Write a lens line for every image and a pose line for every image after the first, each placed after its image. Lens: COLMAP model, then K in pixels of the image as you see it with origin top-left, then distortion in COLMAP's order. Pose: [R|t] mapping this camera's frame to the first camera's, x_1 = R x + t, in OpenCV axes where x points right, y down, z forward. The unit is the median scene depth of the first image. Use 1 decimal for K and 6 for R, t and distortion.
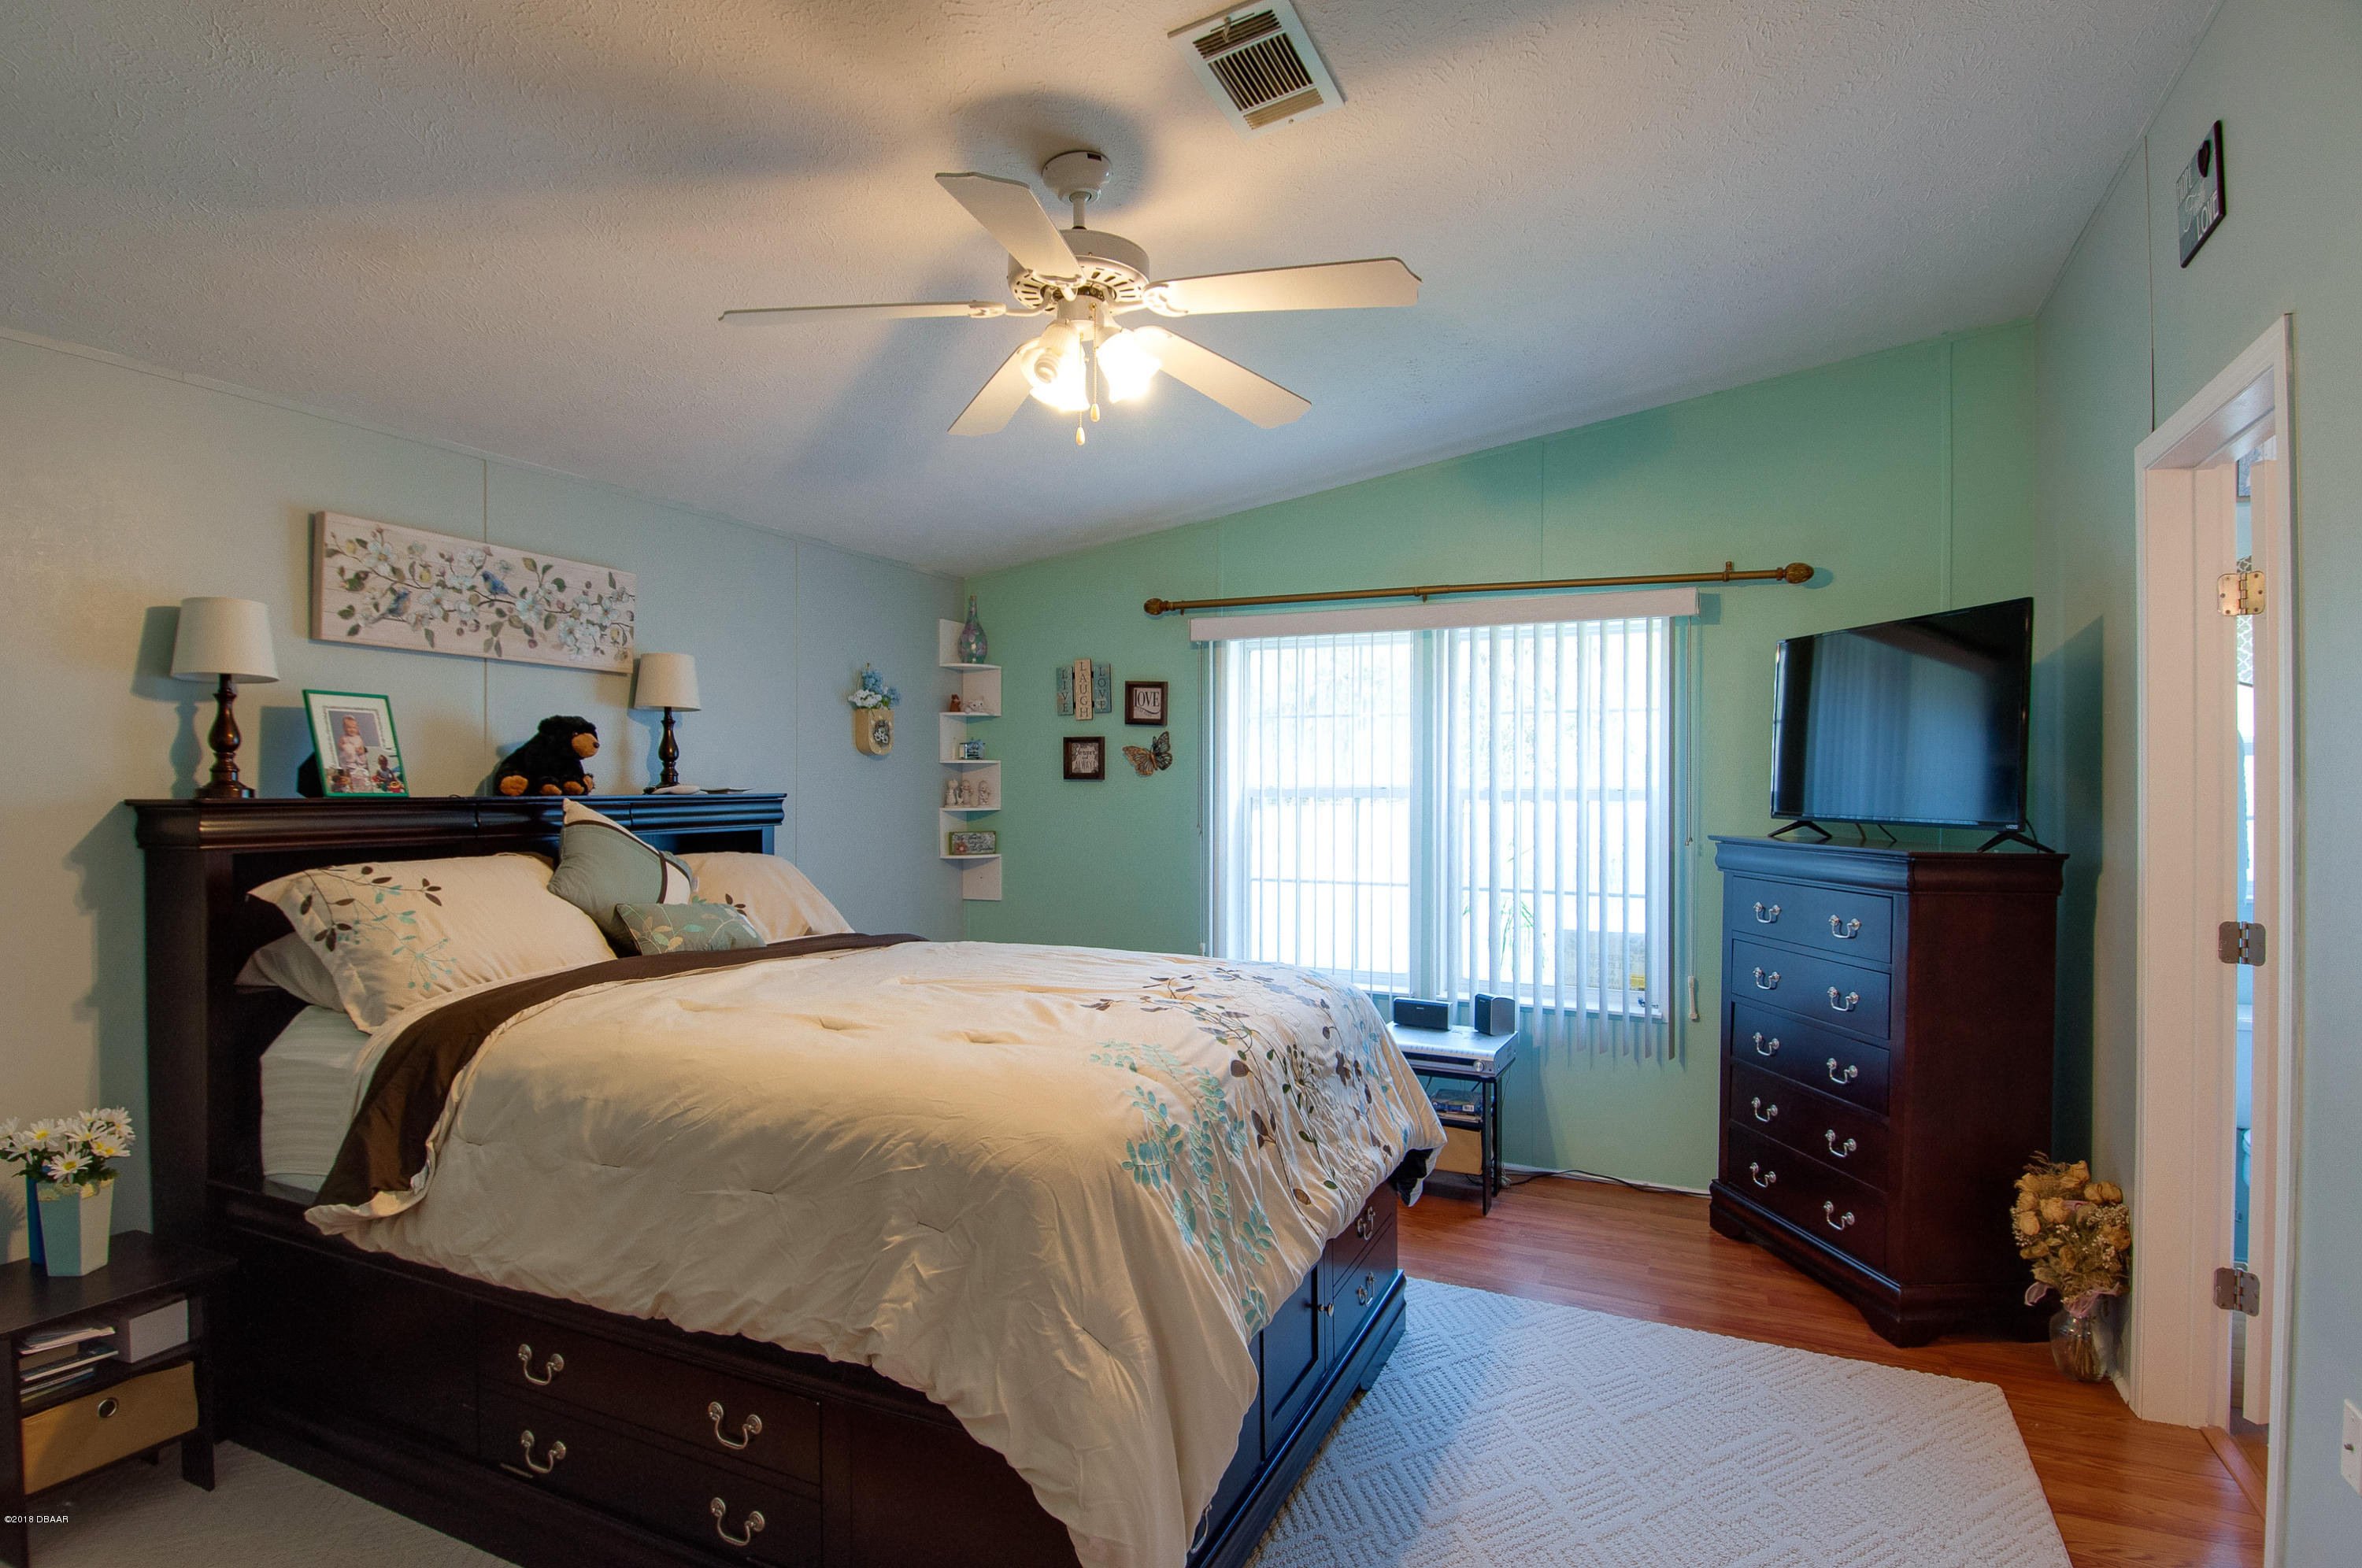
lens RADIAL K [[1209.5, 0, 1180.0], [0, 1209.5, 789.8], [0, 0, 1]] dist [0.032190, -0.001659]
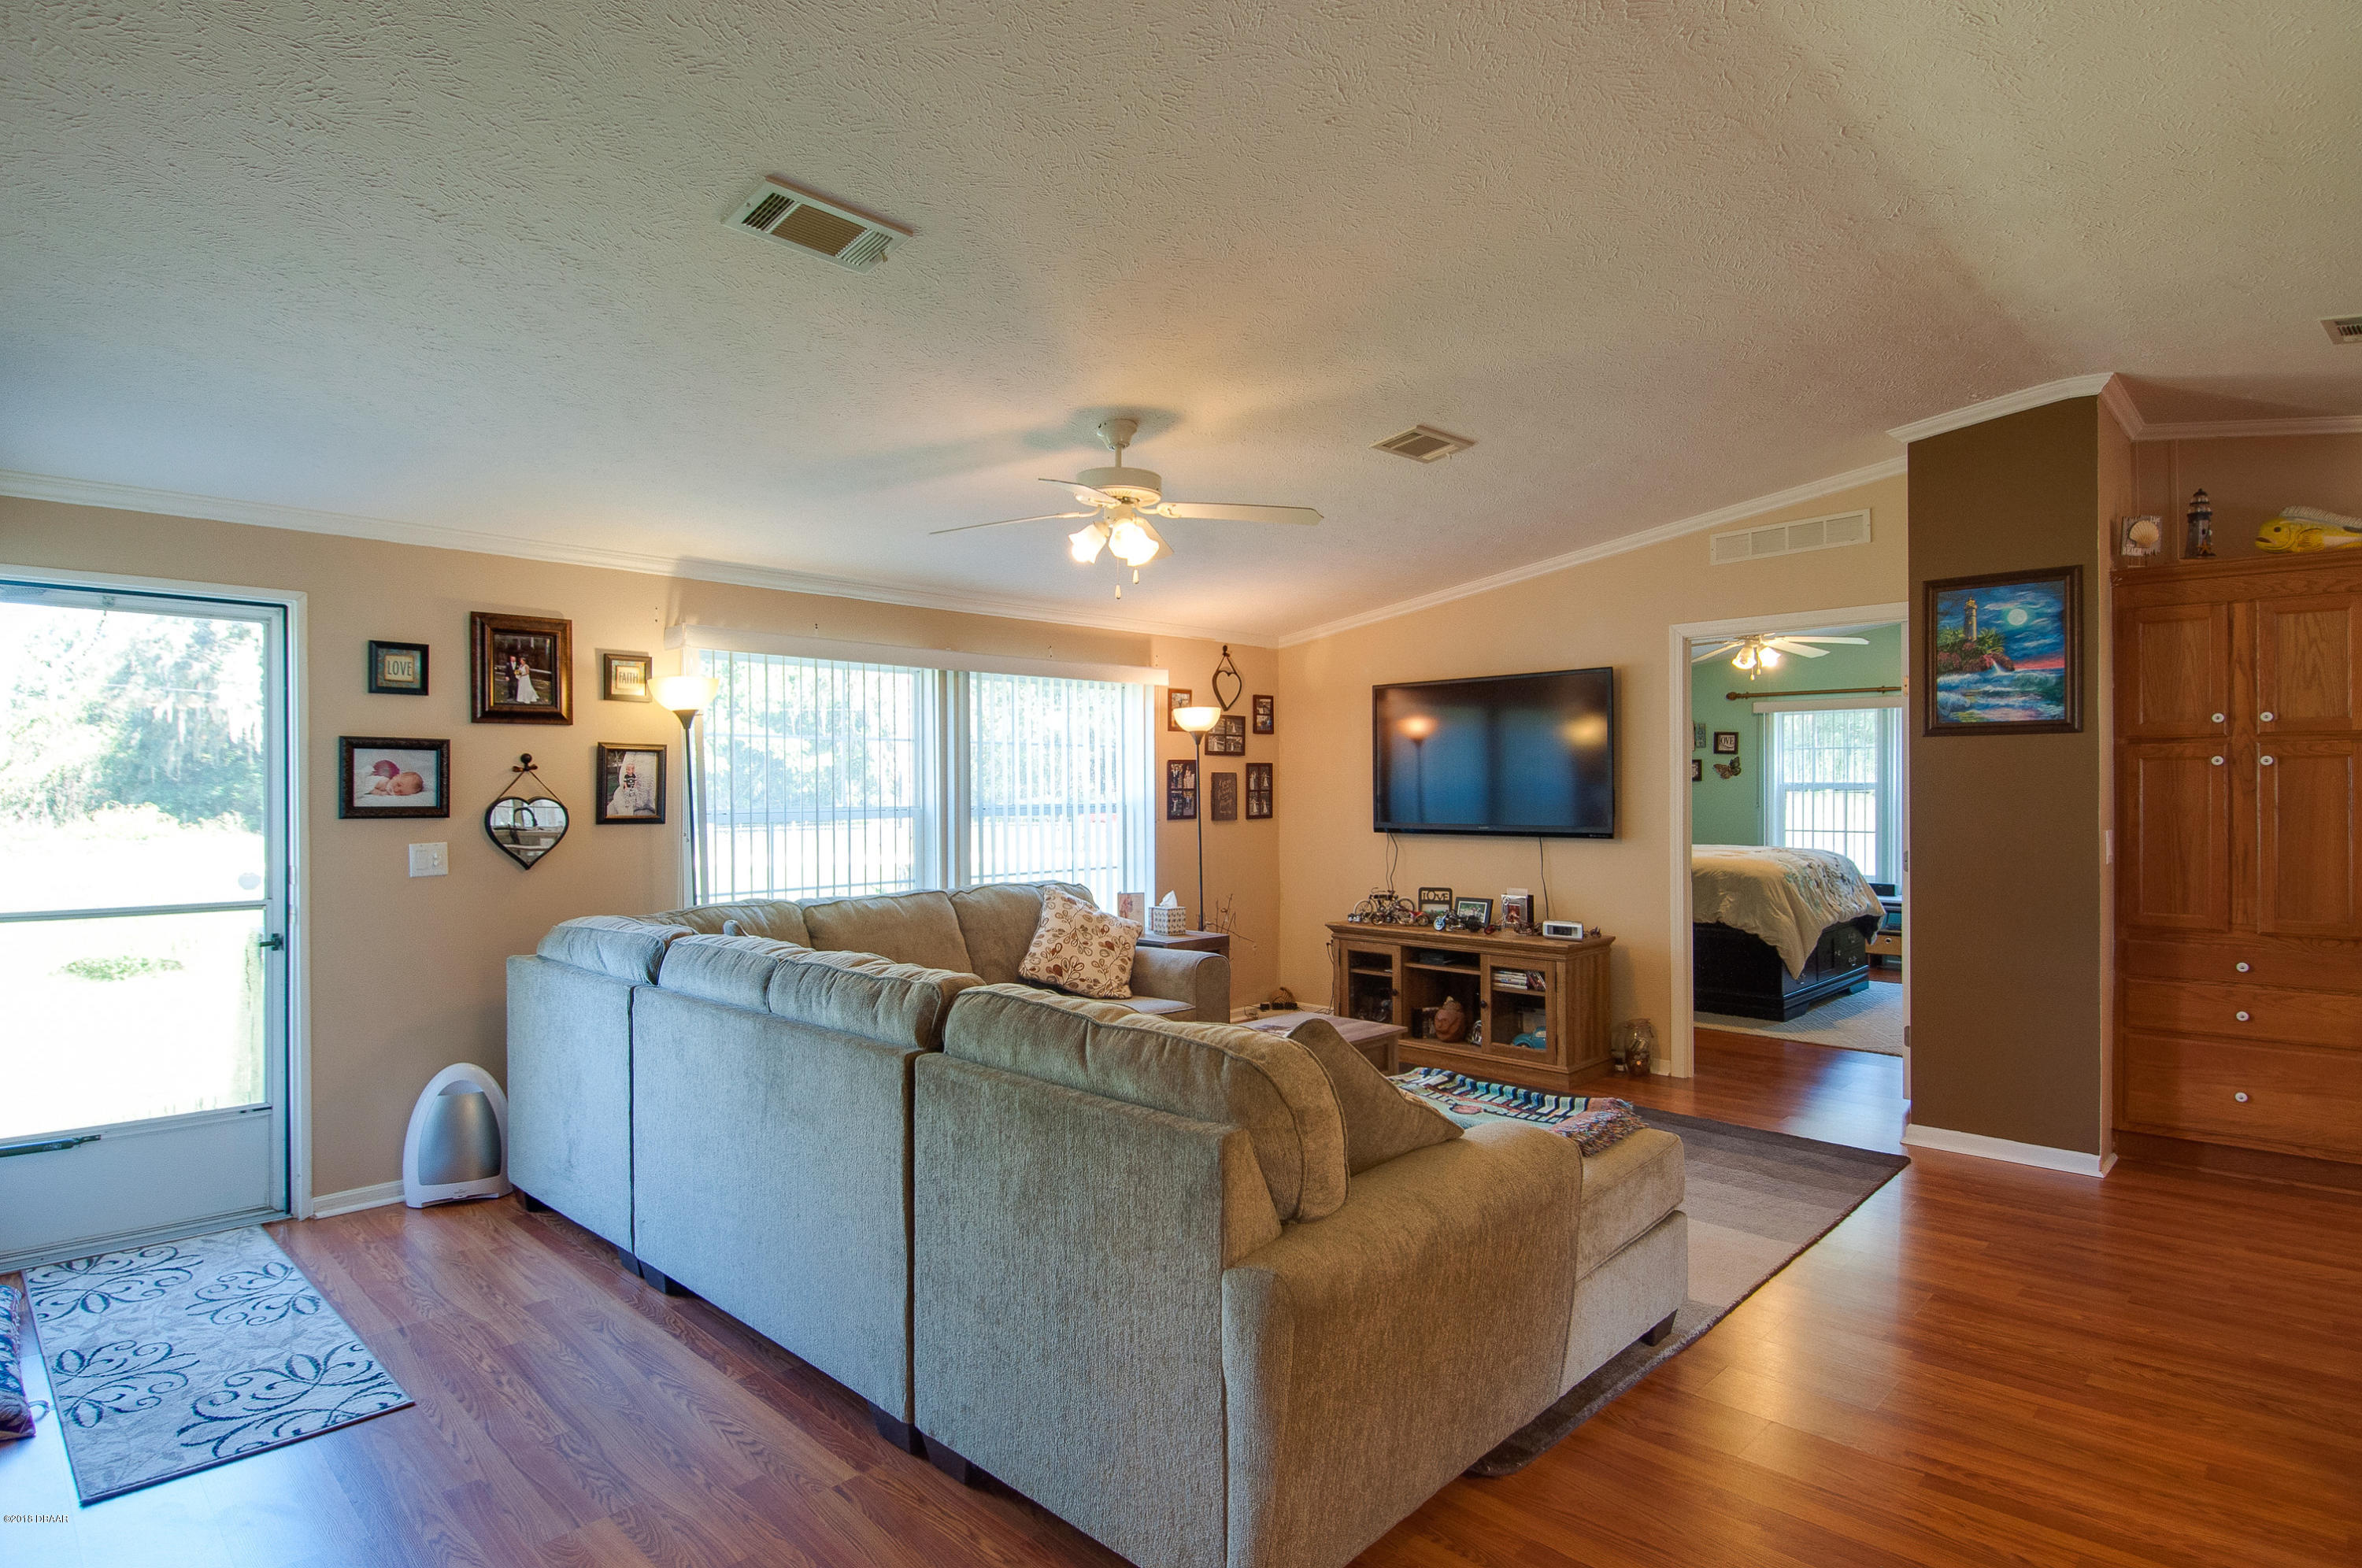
lens RADIAL K [[1209.5, 0, 1176.4], [0, 1209.5, 792.4], [0, 0, 1]] dist [0.032190, -0.001659]
pose [[0.938060, -0.010750, -0.346306, -0.198643], [0.010671, 0.999941, -0.002136, 0.006179], [0.346309, -0.001692, 0.938119, -1.302715]]
